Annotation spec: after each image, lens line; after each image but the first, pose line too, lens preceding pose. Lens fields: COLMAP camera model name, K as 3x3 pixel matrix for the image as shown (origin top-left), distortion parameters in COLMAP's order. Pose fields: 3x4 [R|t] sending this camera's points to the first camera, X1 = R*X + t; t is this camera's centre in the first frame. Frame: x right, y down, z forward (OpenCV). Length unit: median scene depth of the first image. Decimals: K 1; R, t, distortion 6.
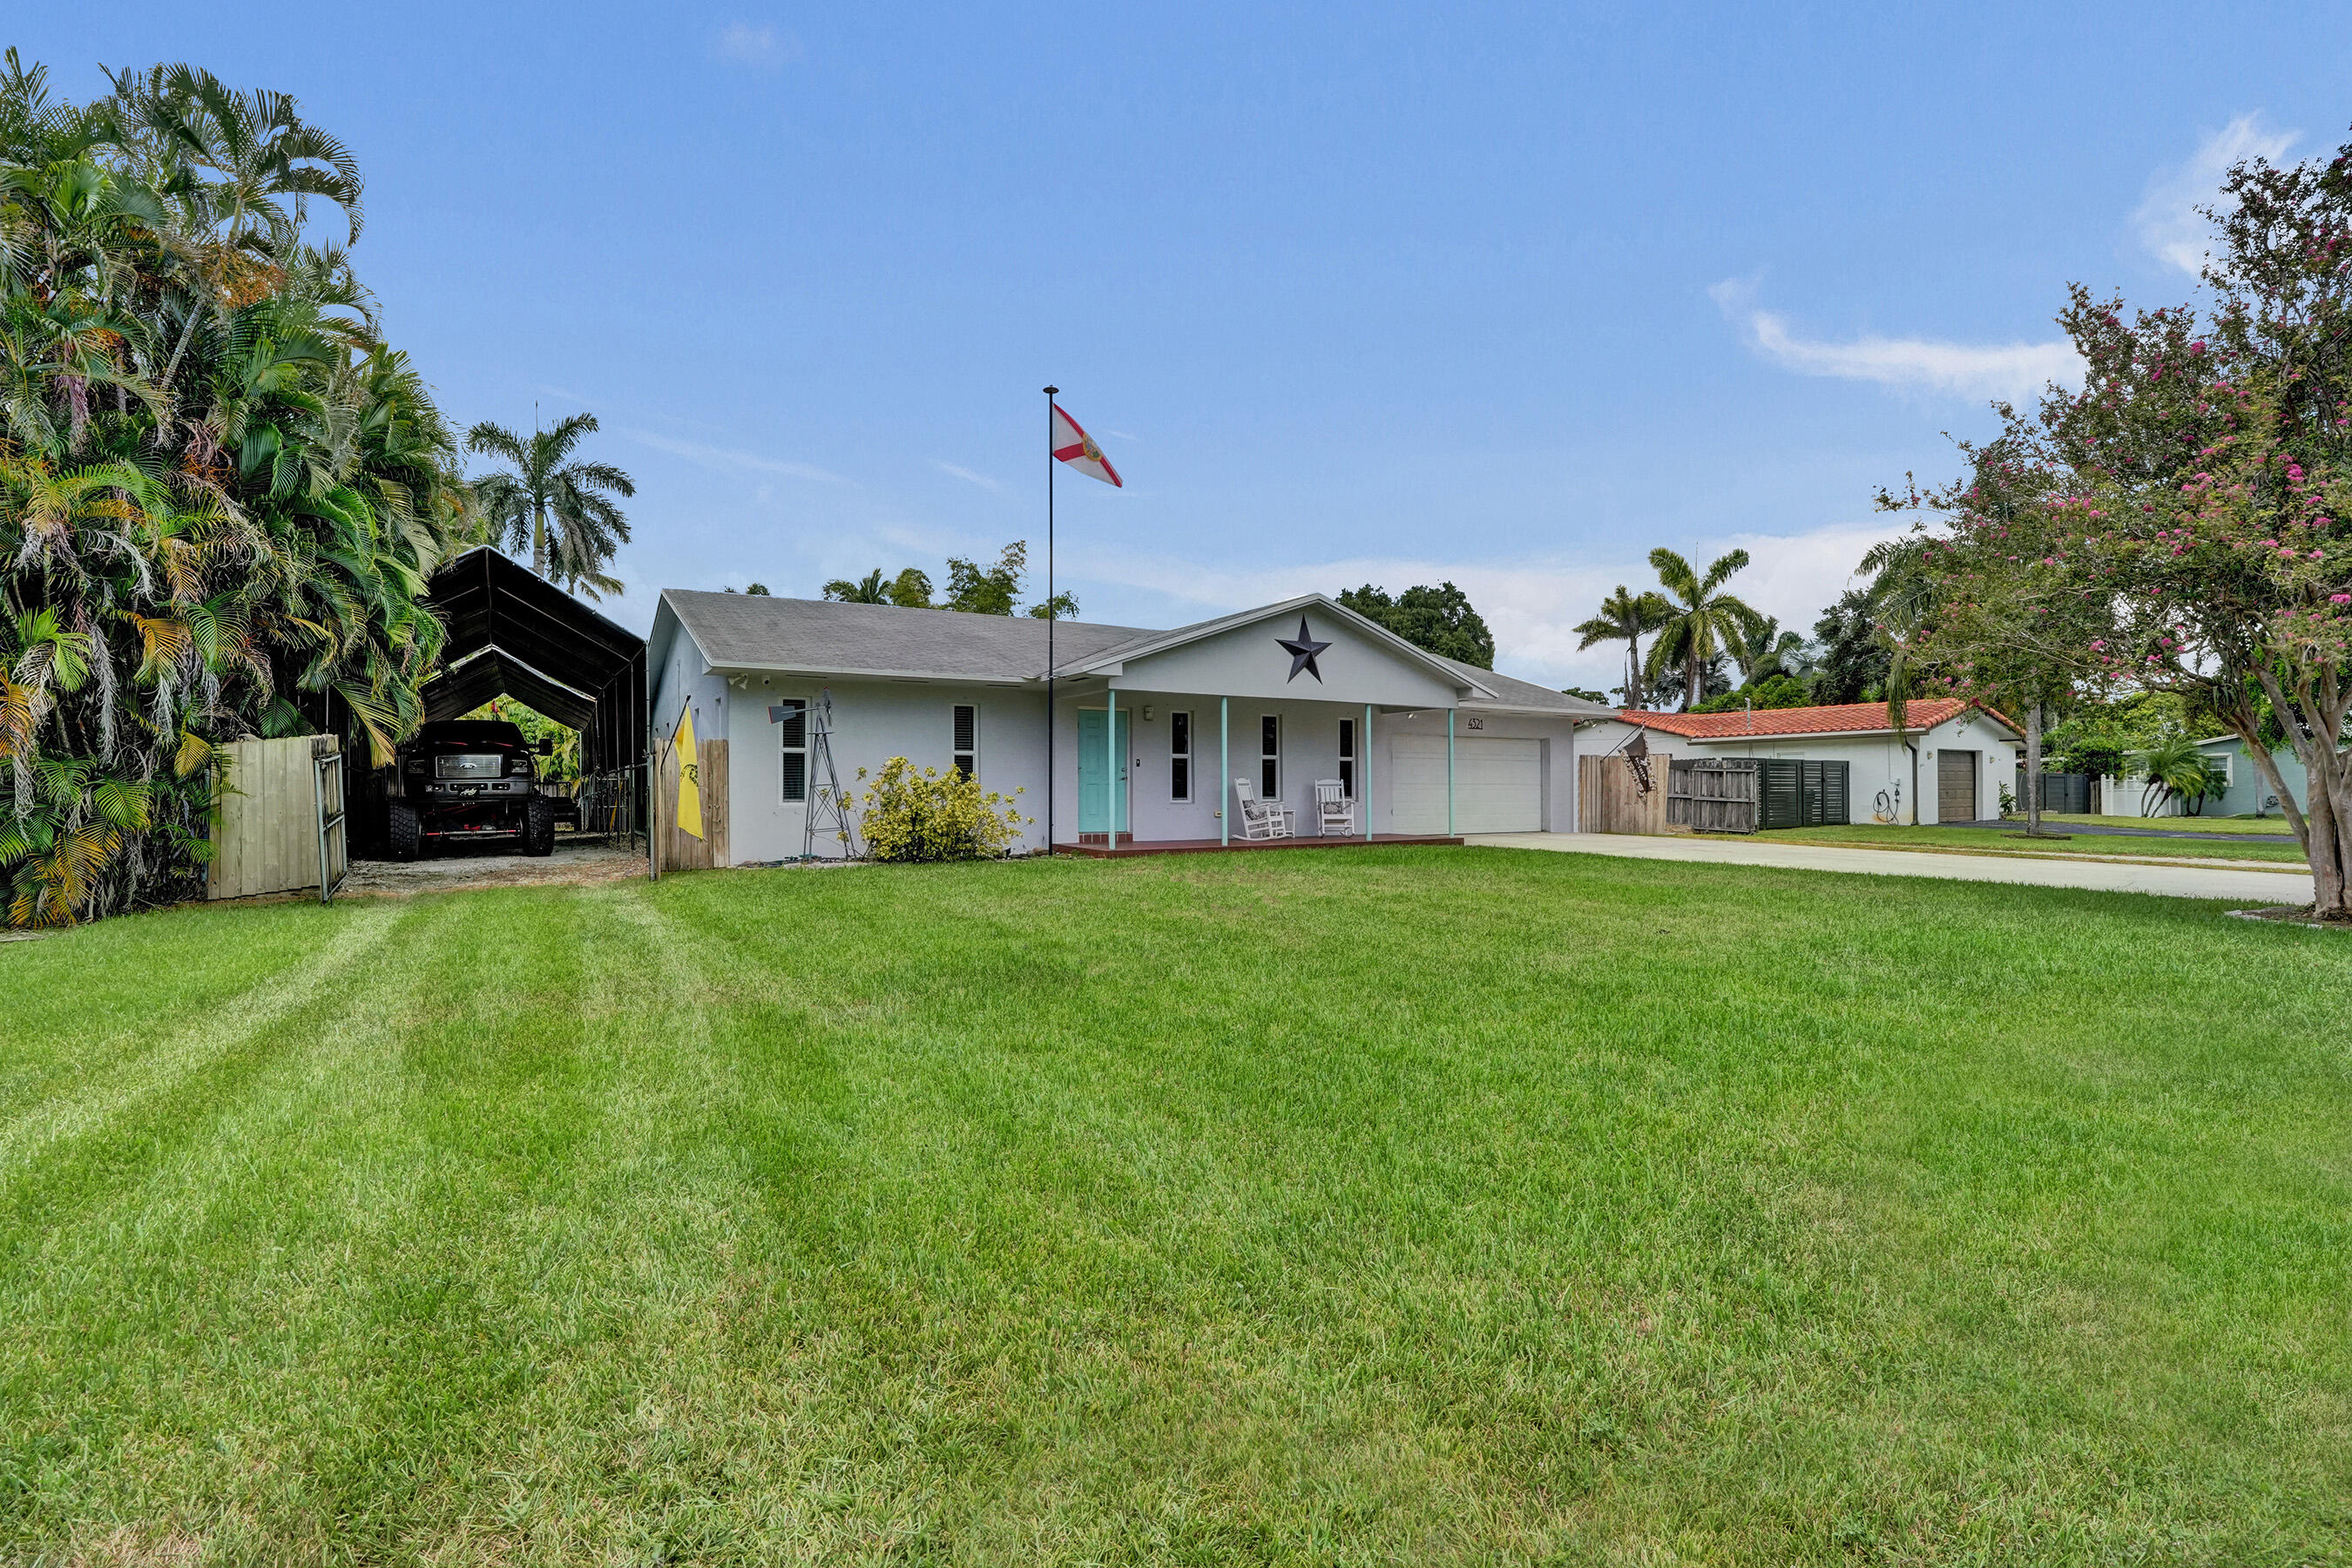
lens RADIAL K [[1094.2, 0, 1186.2], [0, 1094.2, 782.5], [0, 0, 1]] dist [-0.004824, 0.000310]
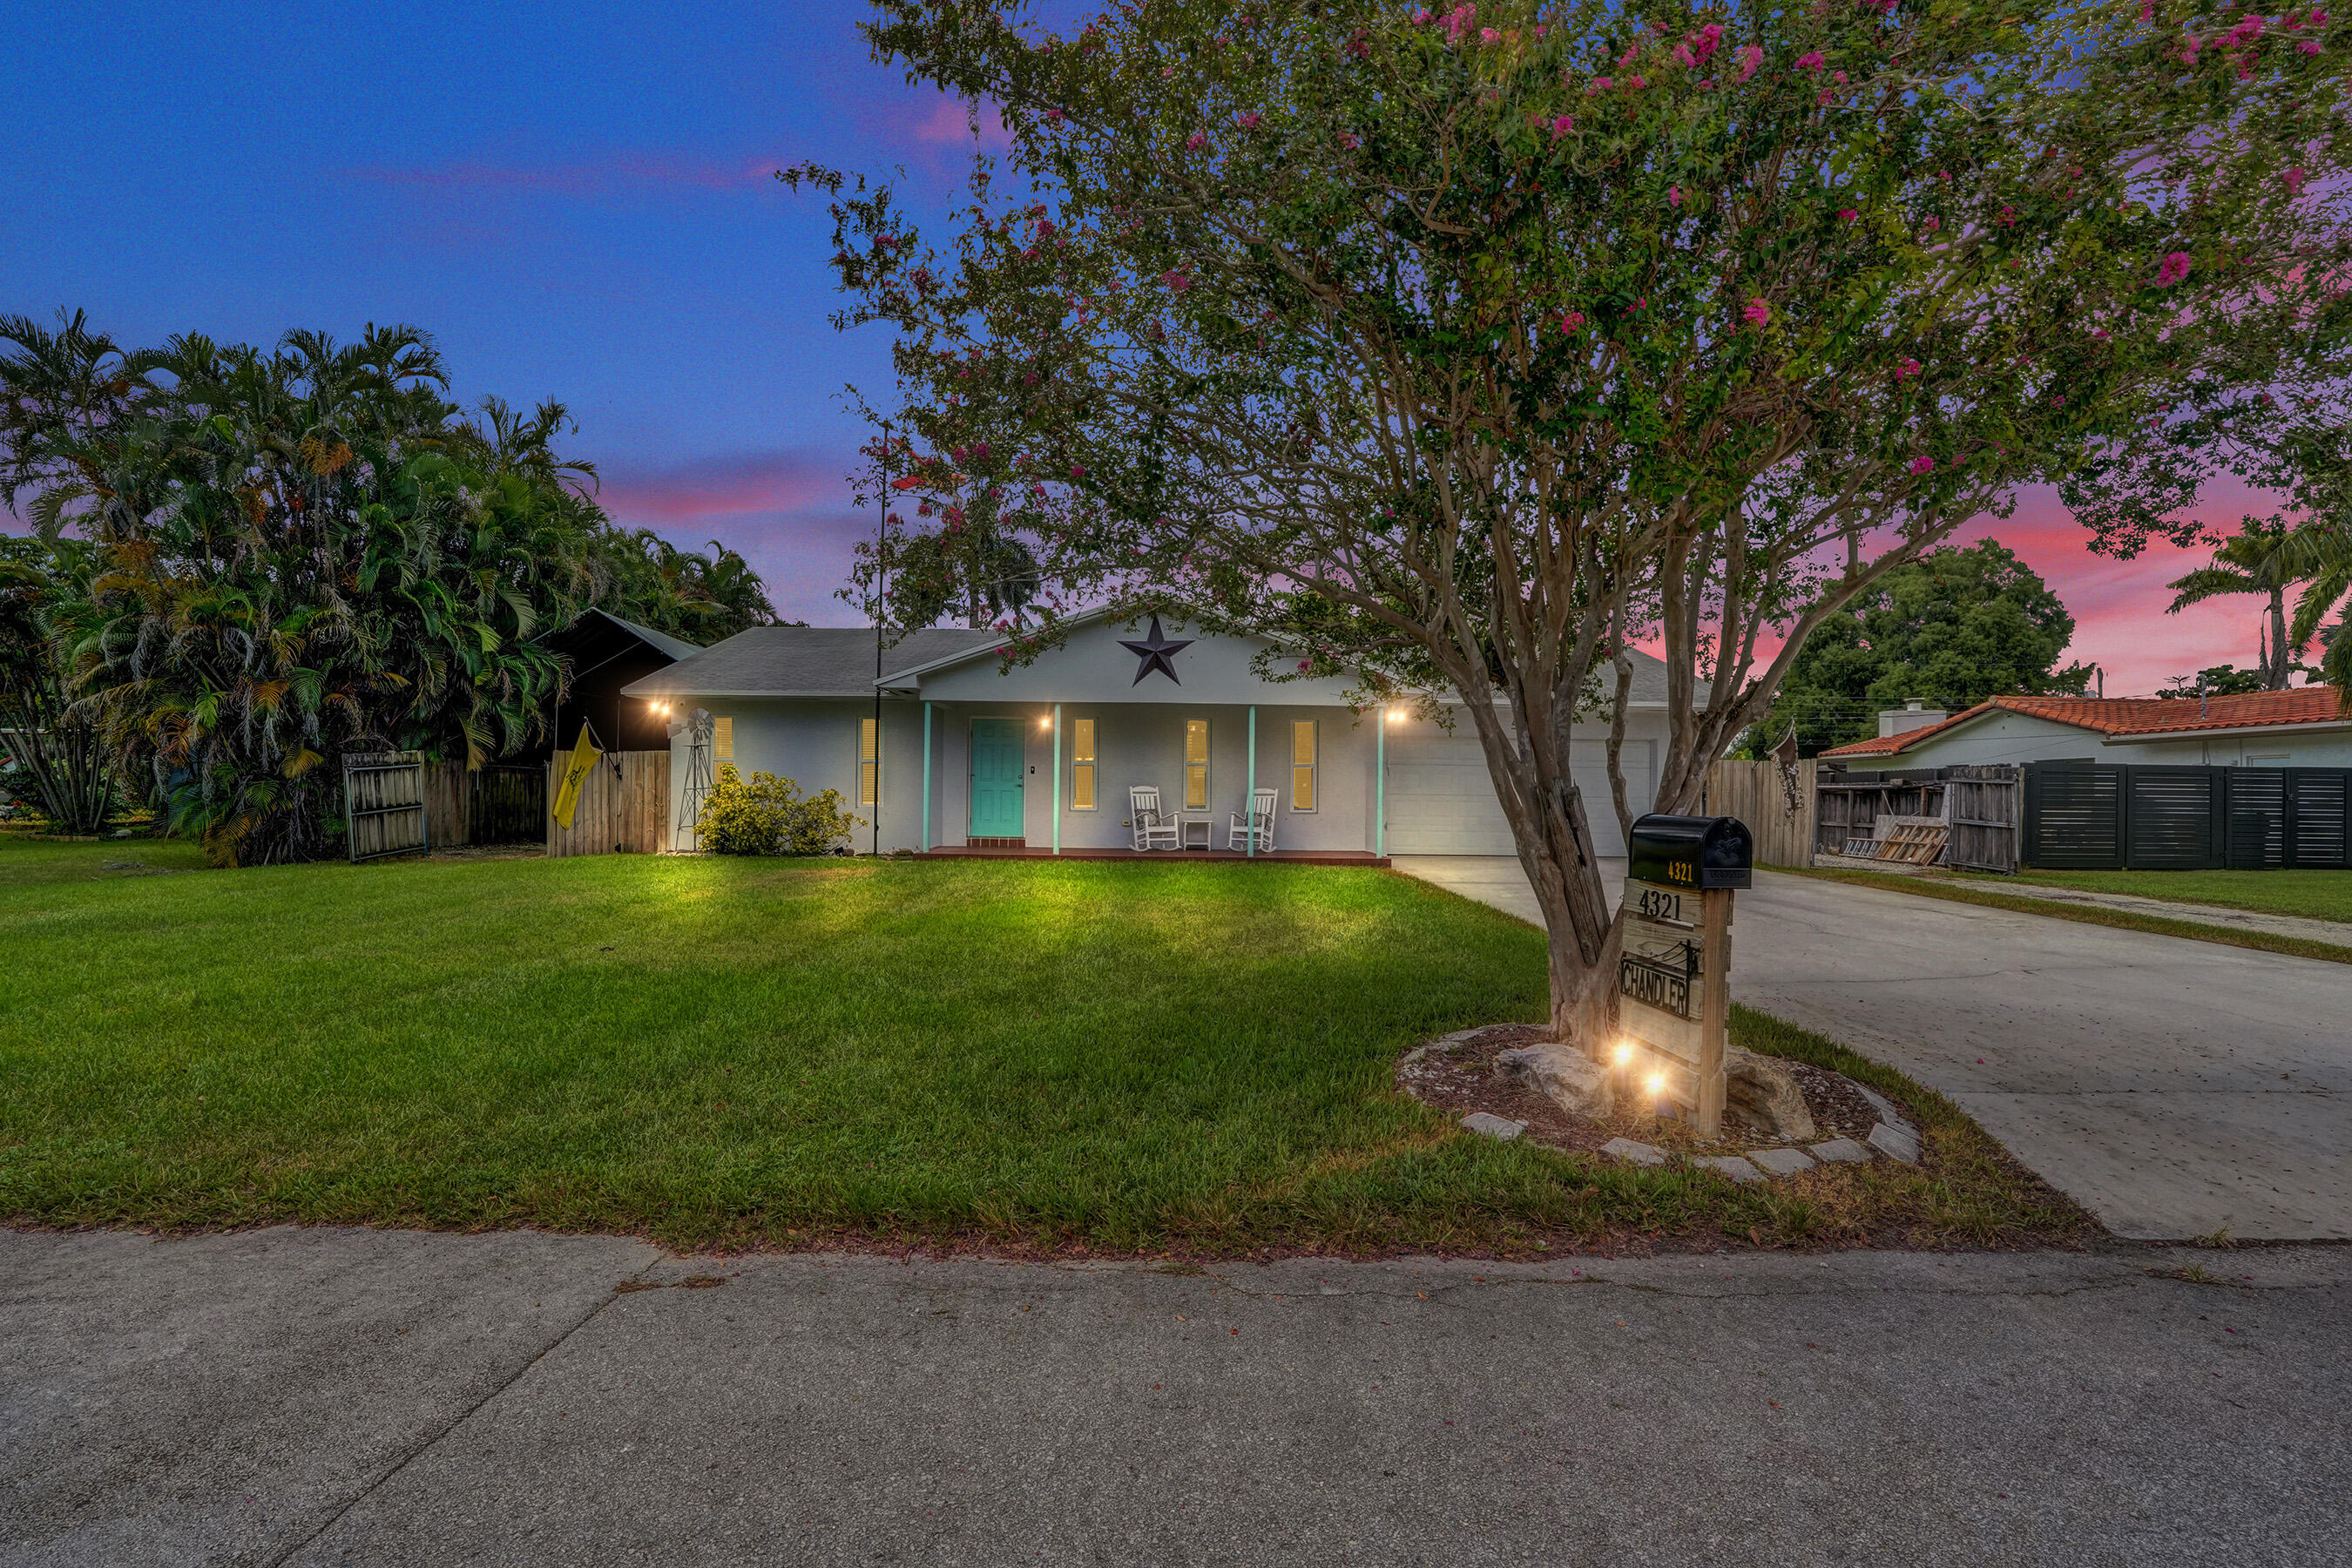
lens RADIAL K [[1094.2, 0, 1182.4], [0, 1094.2, 786.4], [0, 0, 1]] dist [-0.004824, 0.000310]
pose [[0.869160, 0.009750, -0.494436, 0.534147], [-0.009989, 0.999948, 0.002159, -0.006363], [0.494431, 0.003063, 0.869212, 0.178568]]
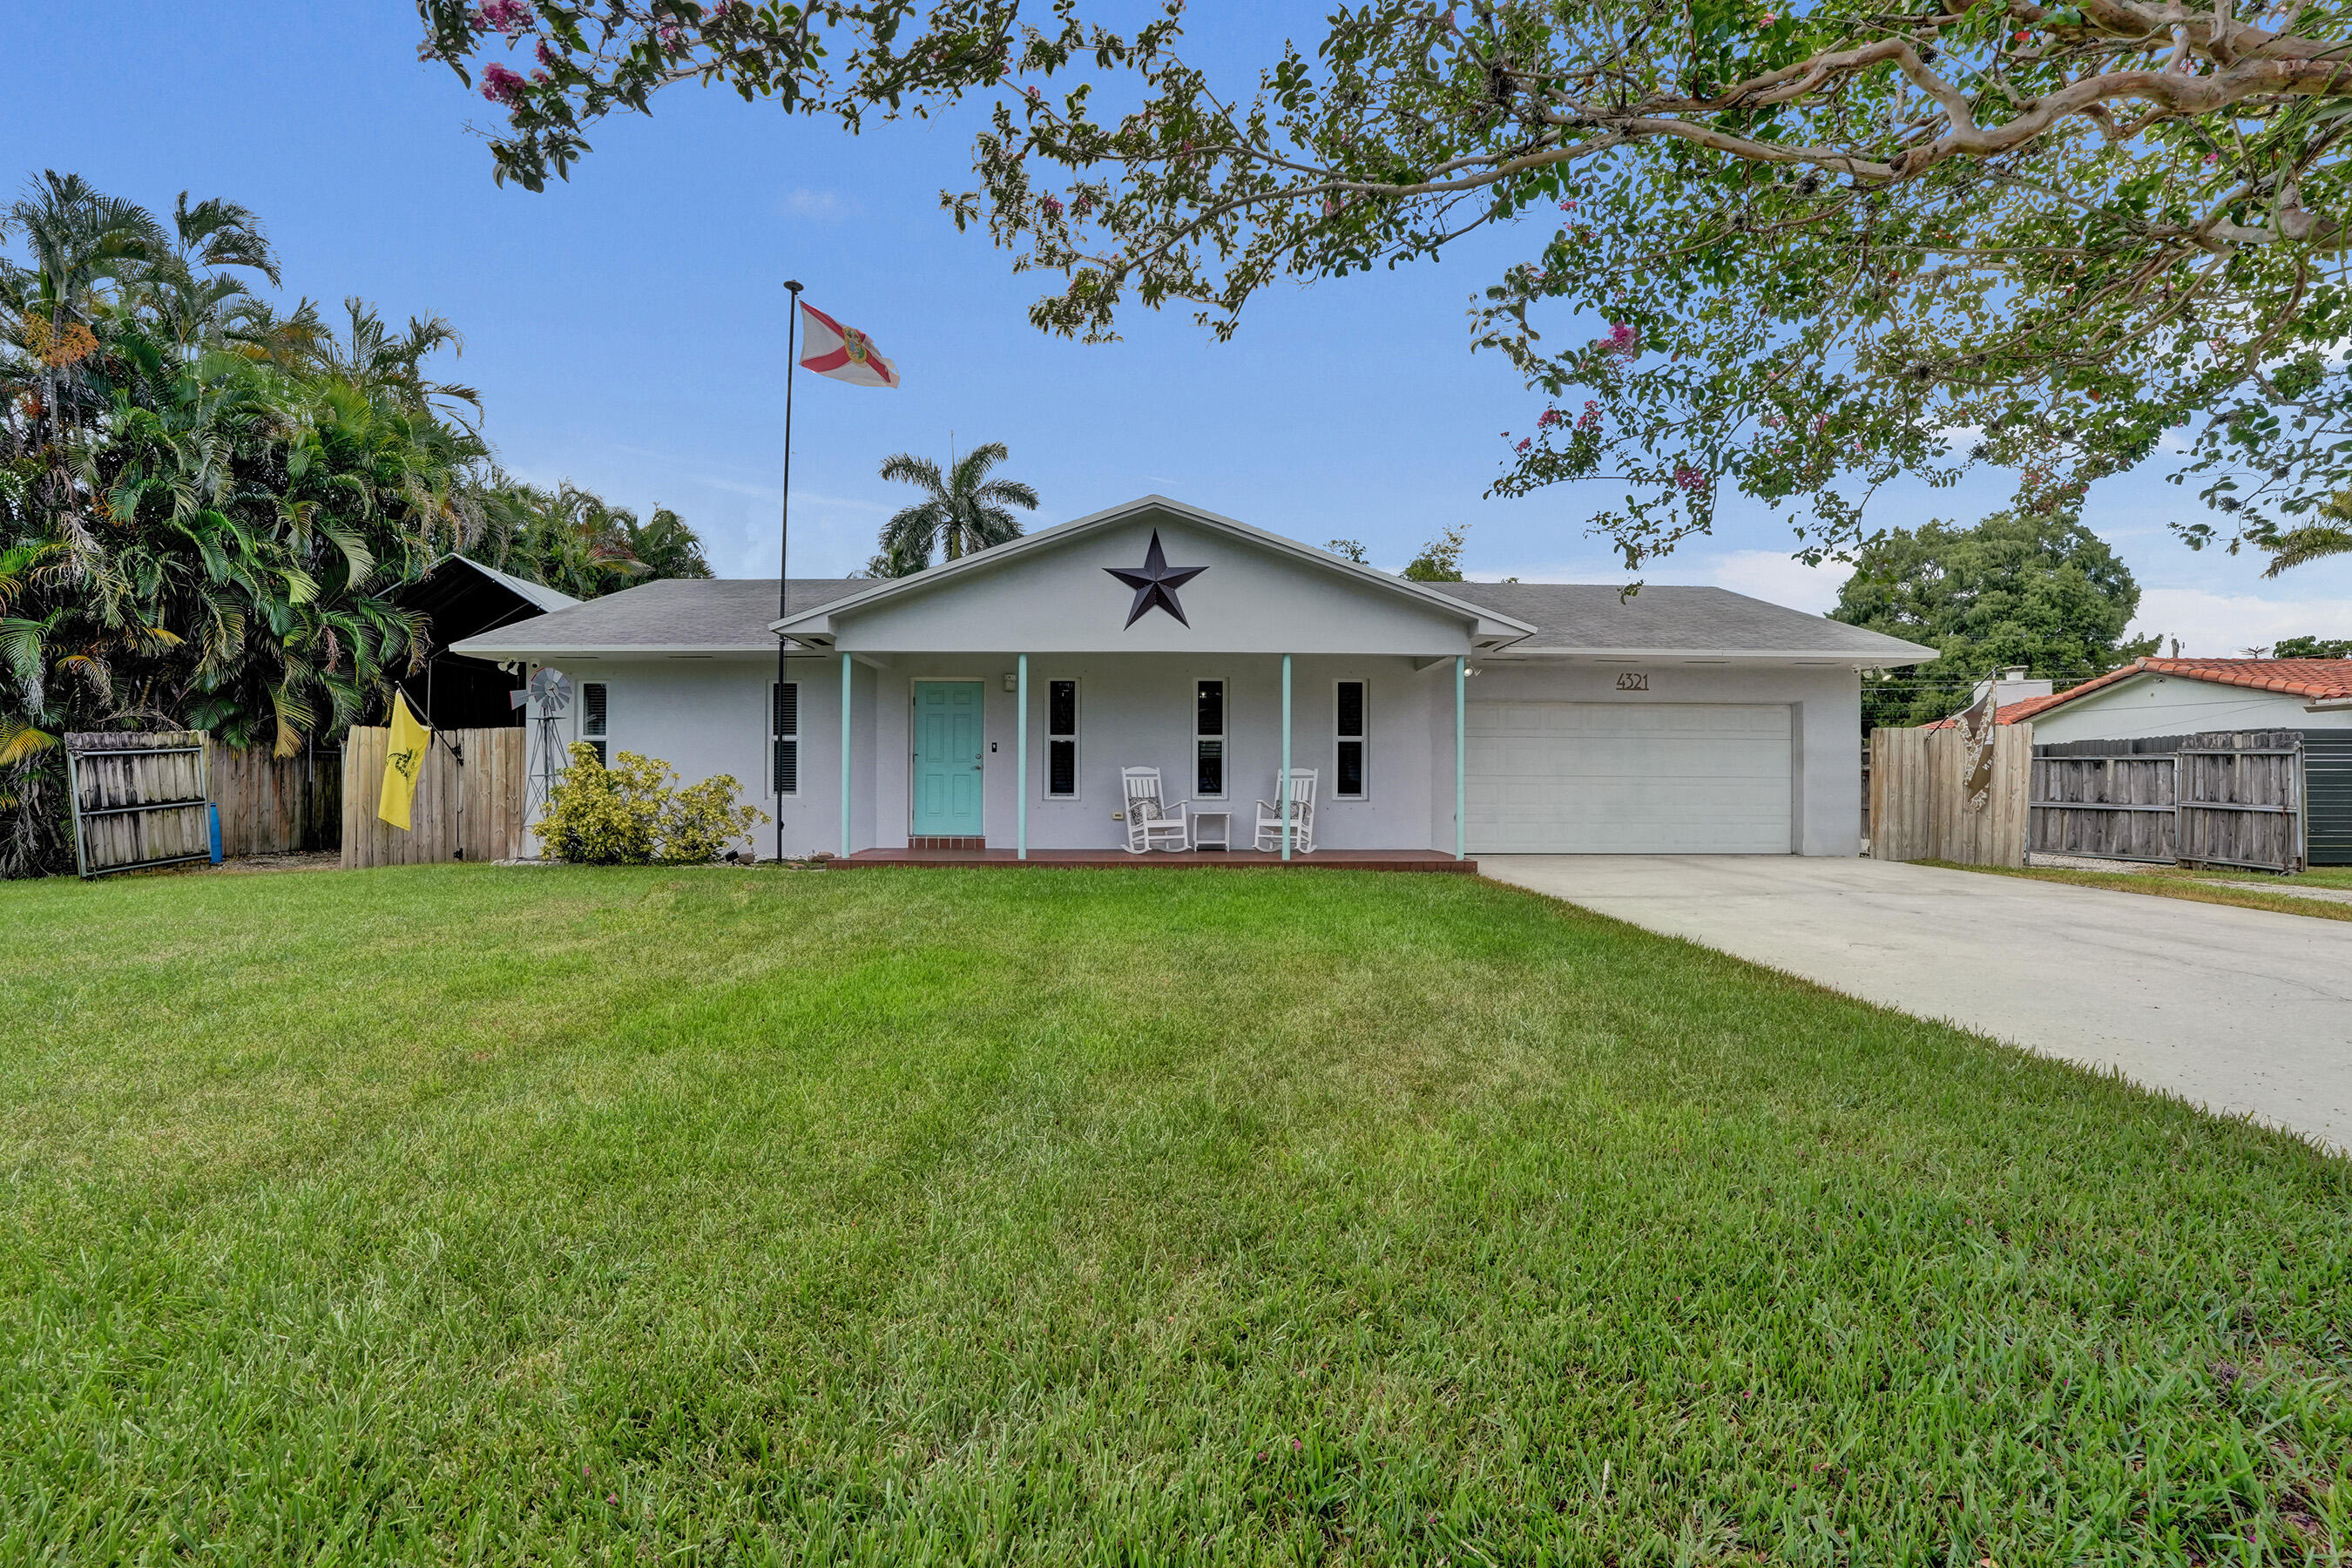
lens RADIAL K [[1094.2, 0, 1184.2], [0, 1094.2, 788.4], [0, 0, 1]] dist [-0.004824, 0.000310]
pose [[0.869741, 0.006586, -0.493465, 0.417466], [-0.001190, 0.999936, 0.011249, 0.001513], [0.493507, -0.009196, 0.869693, 0.371930]]
